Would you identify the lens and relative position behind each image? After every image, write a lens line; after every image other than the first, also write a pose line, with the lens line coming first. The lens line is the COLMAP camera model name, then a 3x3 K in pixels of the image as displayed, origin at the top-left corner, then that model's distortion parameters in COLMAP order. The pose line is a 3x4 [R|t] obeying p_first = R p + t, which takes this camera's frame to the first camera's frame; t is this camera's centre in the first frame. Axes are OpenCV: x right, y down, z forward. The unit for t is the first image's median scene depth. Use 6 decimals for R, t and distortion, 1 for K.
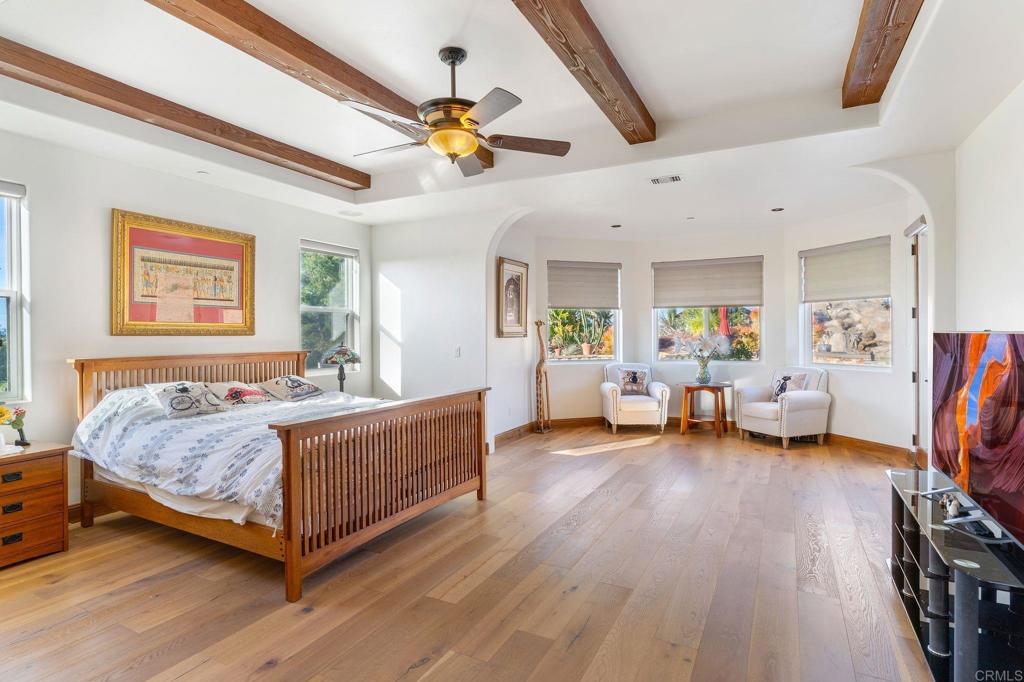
lens RADIAL K [[535.0, 0, 509.5], [0, 535.0, 334.9], [0, 0, 1]] dist [-0.004593, 0.001182]
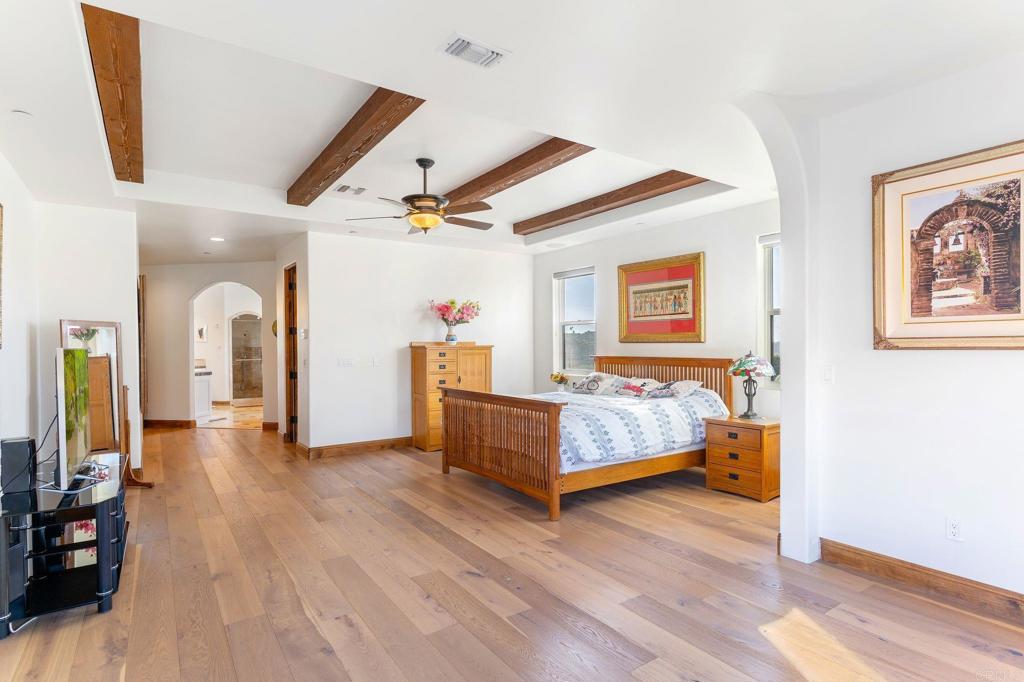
lens RADIAL K [[535.0, 0, 508.8], [0, 535.0, 347.5], [0, 0, 1]] dist [-0.004593, 0.001182]
pose [[-0.479536, 0.015833, -0.877379, 0.821550], [0.006767, 0.999874, 0.014345, -0.009581], [0.877496, 0.000942, -0.479583, 1.414414]]
